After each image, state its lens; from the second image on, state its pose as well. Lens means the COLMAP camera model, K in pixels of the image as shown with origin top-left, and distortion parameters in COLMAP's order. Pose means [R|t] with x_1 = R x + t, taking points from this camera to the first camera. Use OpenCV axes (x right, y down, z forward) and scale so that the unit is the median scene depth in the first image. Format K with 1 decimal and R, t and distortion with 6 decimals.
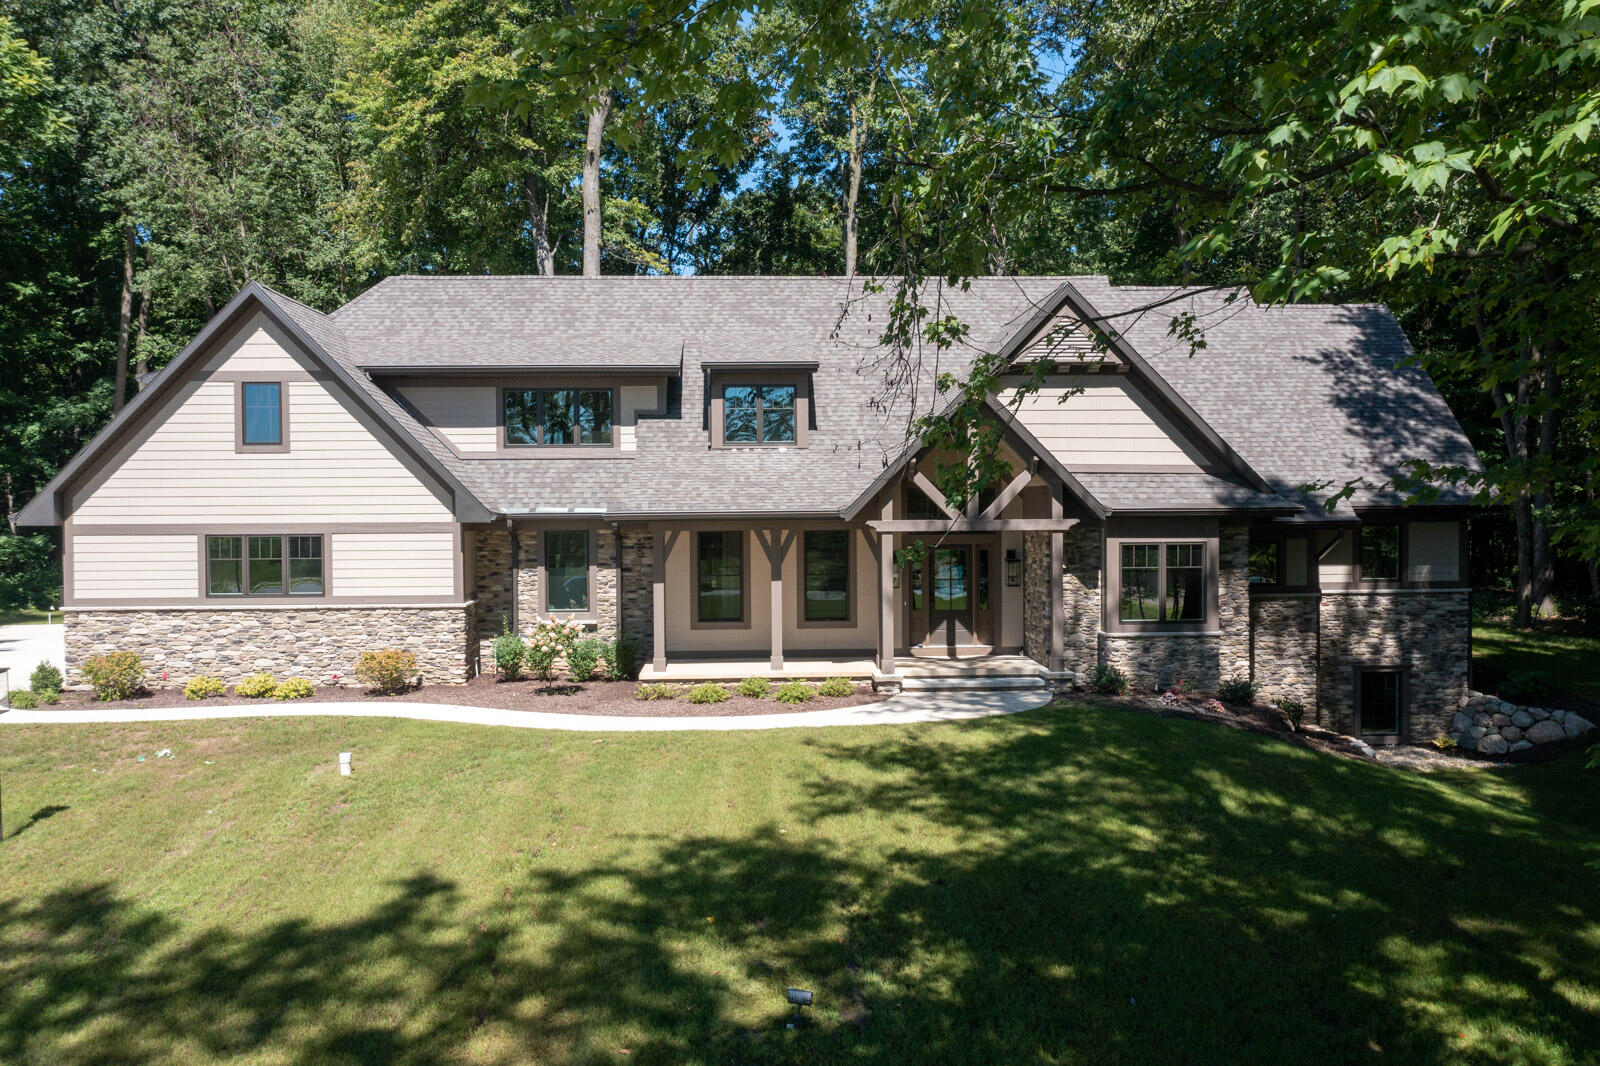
lens RADIAL K [[1257.4, 0, 825.7], [0, 1257.4, 530.0], [0, 0, 1]] dist [-0.004127, 0.003594]
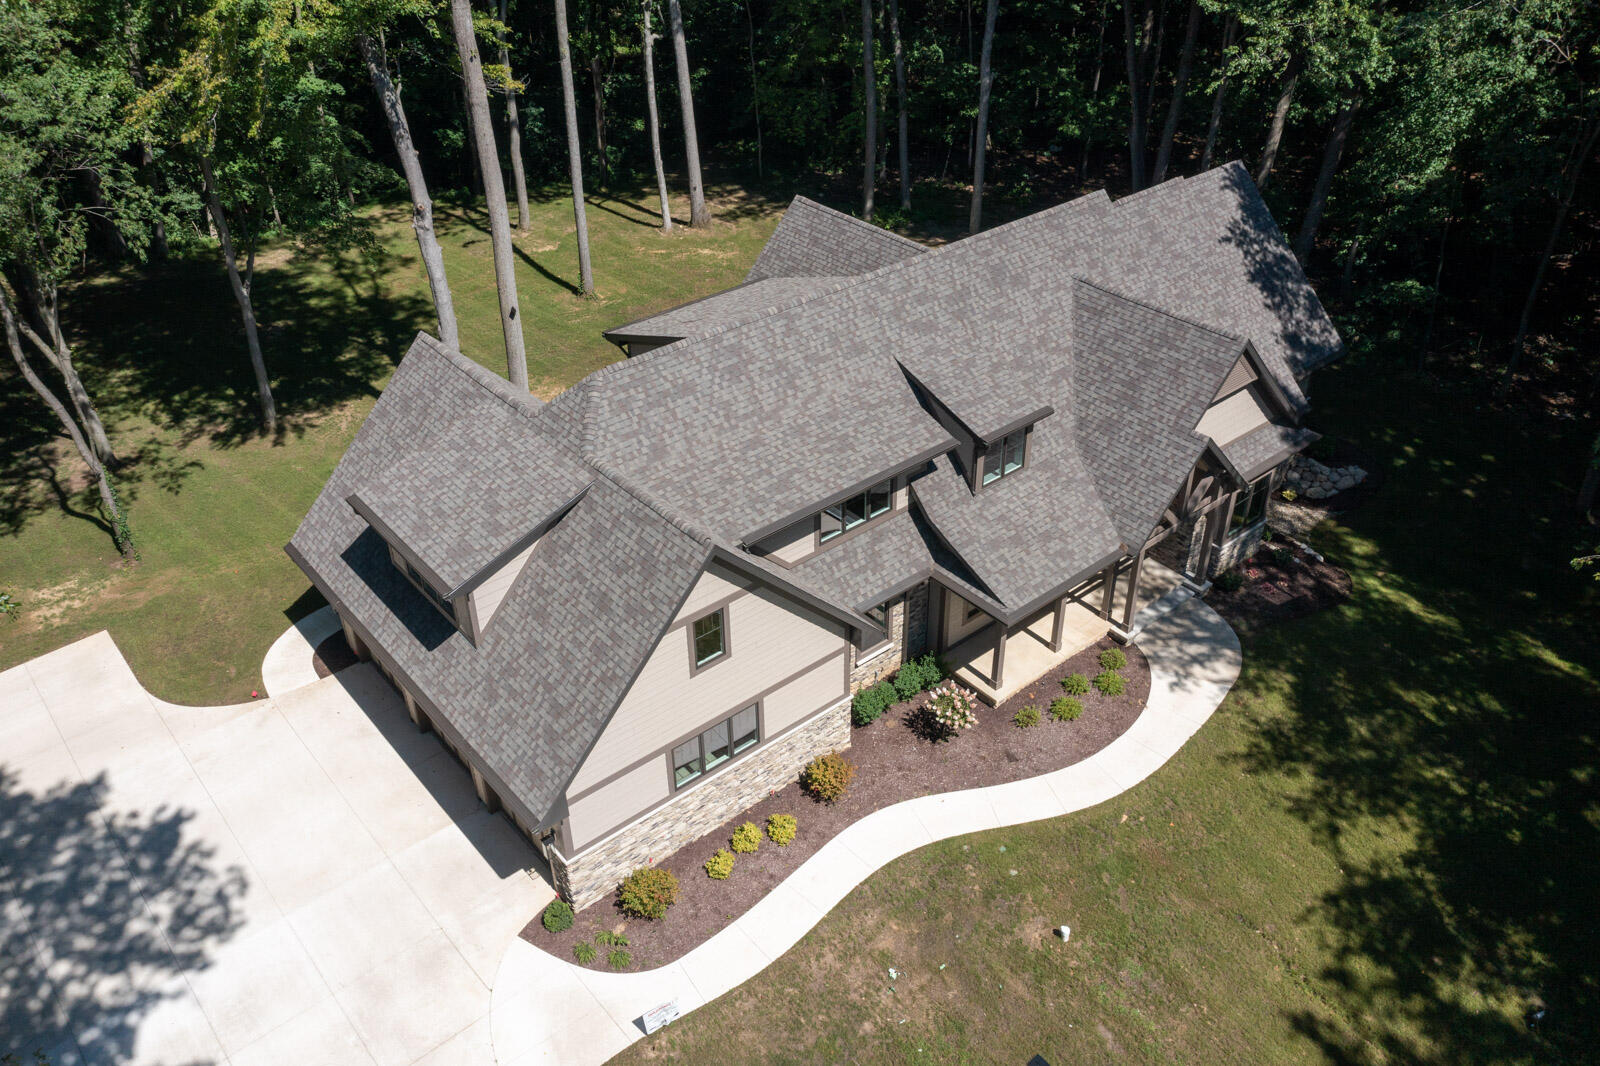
lens RADIAL K [[1269.4, 0, 800.0], [0, 1269.4, 533.0], [0, 0, 1]] dist [-0.001573, -0.001596]
pose [[0.797937, -0.342399, 0.496044, -0.874412], [0.016499, 0.835080, 0.549881, -0.734246], [-0.602515, -0.430586, 0.671990, 0.292894]]
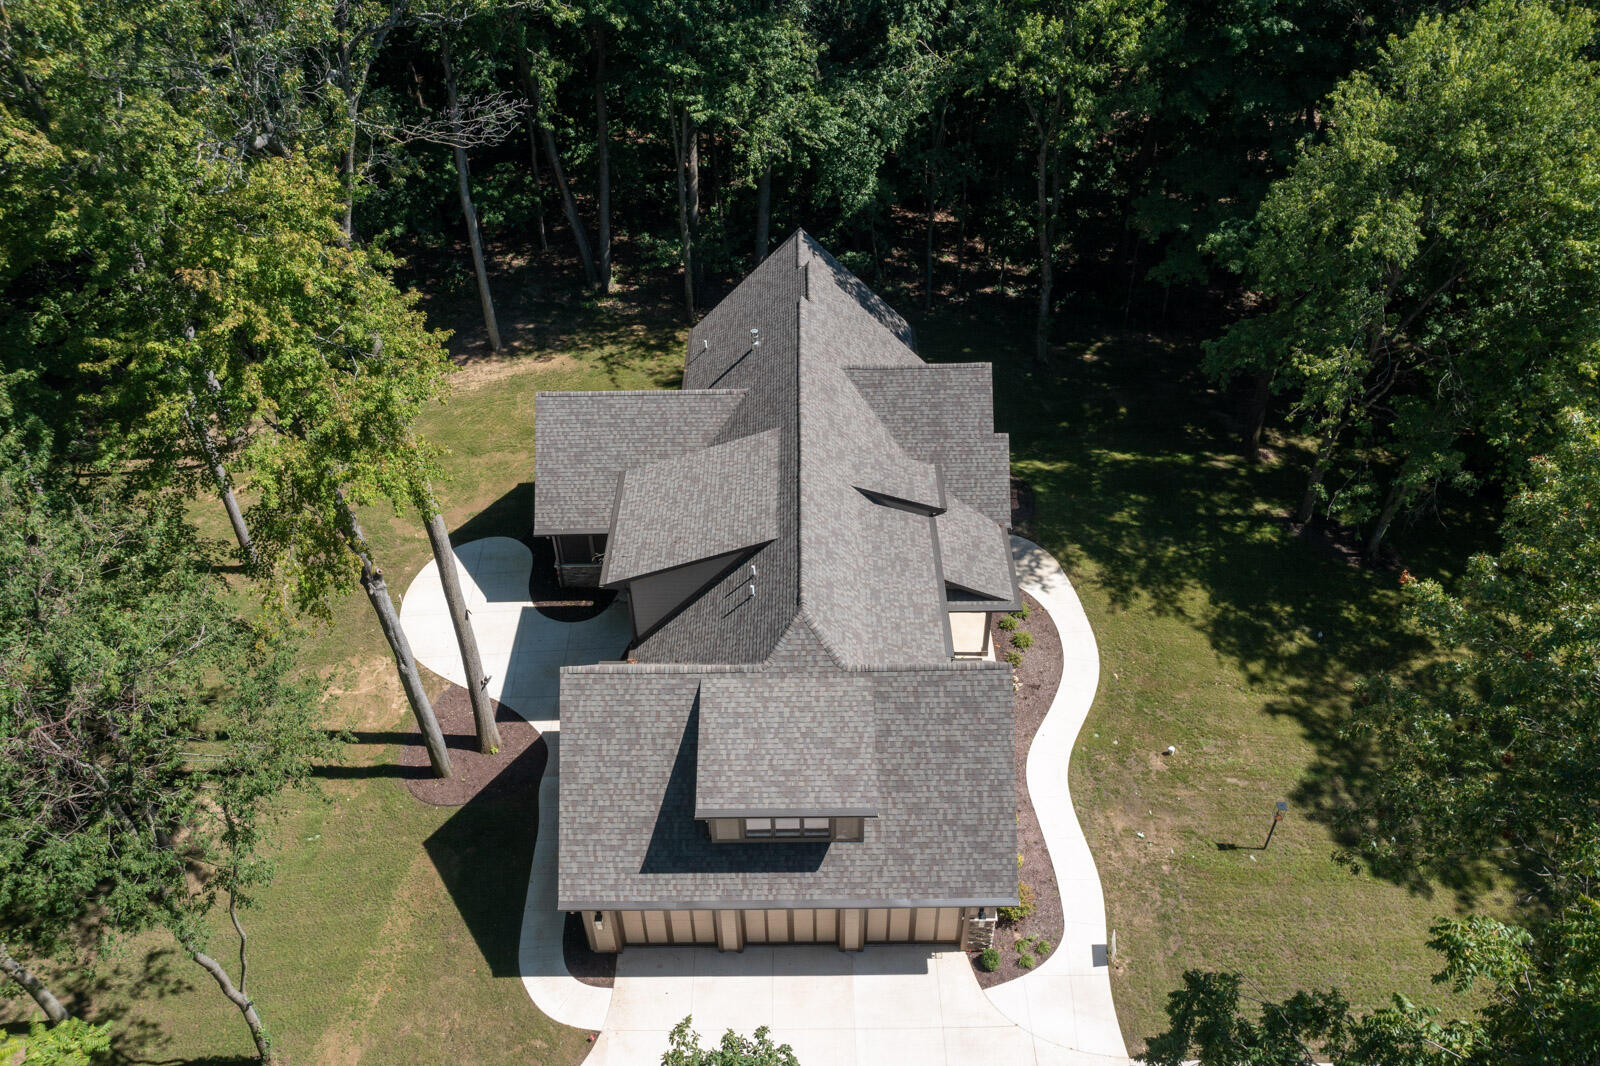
lens RADIAL K [[1269.4, 0, 800.0], [0, 1269.4, 533.0], [0, 0, 1]] dist [-0.001573, -0.001596]
pose [[0.048086, -0.635737, 0.770406, -1.442993], [0.030244, 0.771872, 0.635059, -1.198930], [-0.998385, -0.007237, 0.056343, 1.129970]]
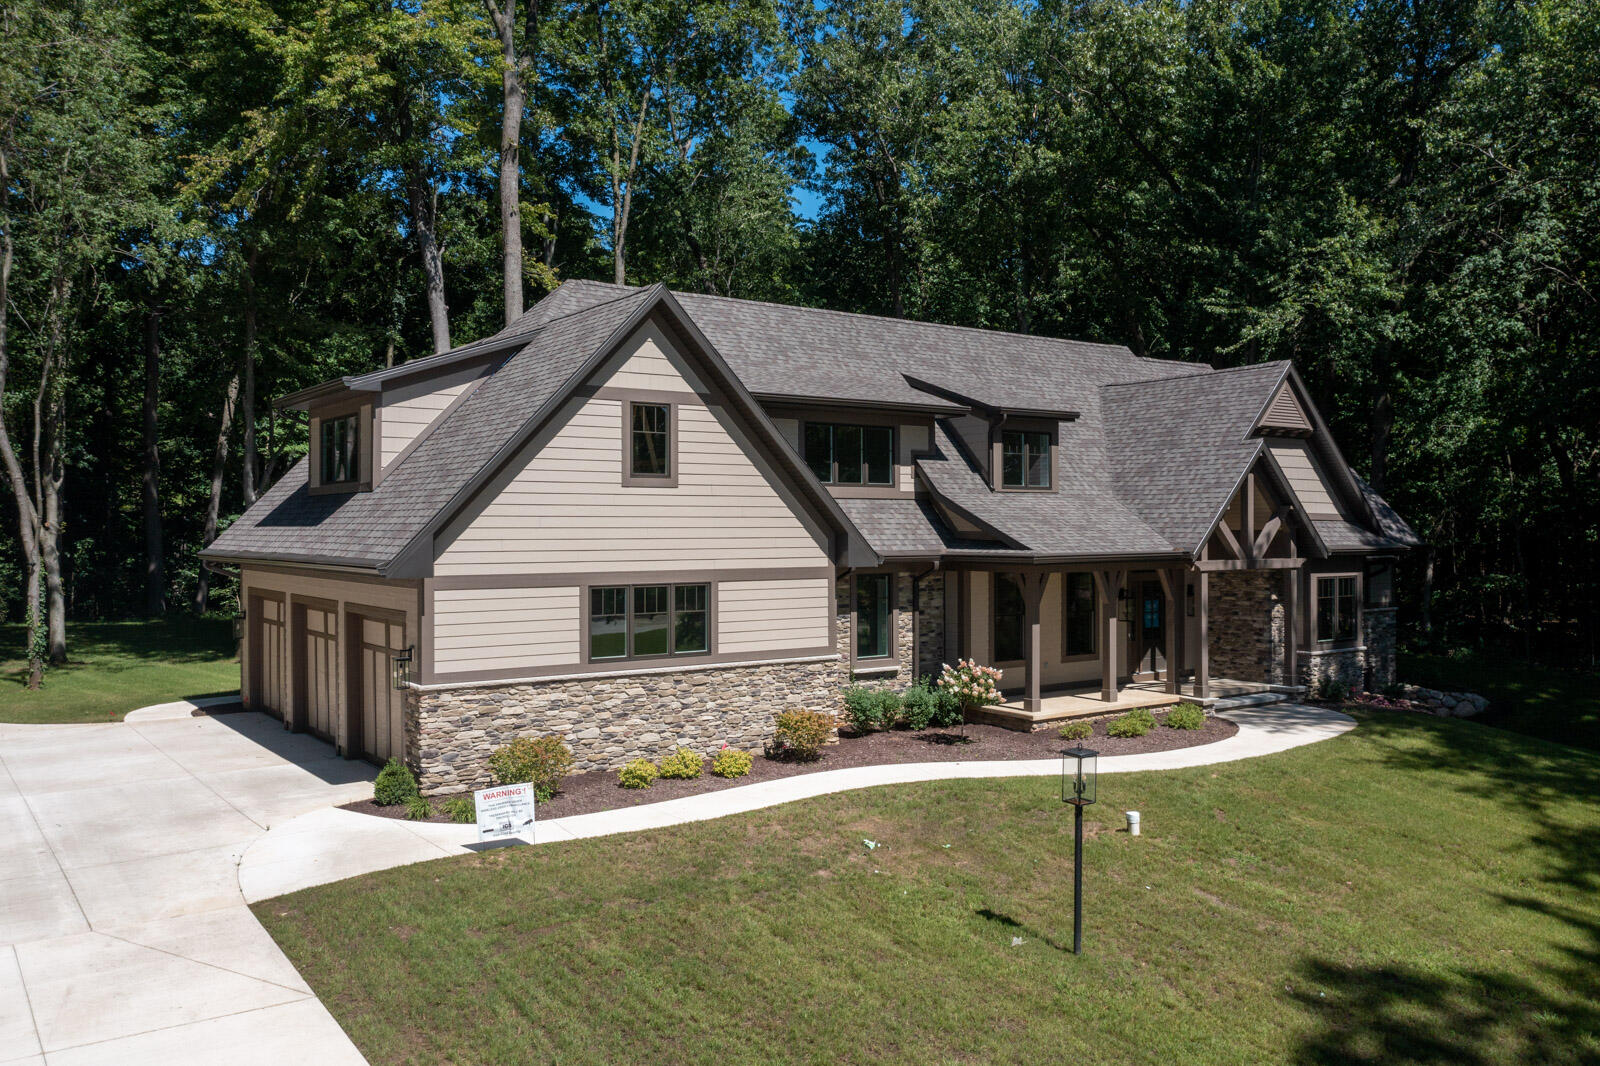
lens RADIAL K [[1269.4, 0, 800.0], [0, 1269.4, 533.0], [0, 0, 1]] dist [-0.001573, -0.001596]
pose [[0.837728, 0.002423, 0.546083, -0.826702], [0.007243, 0.999853, -0.015548, -0.016738], [-0.546040, 0.016980, 0.837587, 0.235471]]
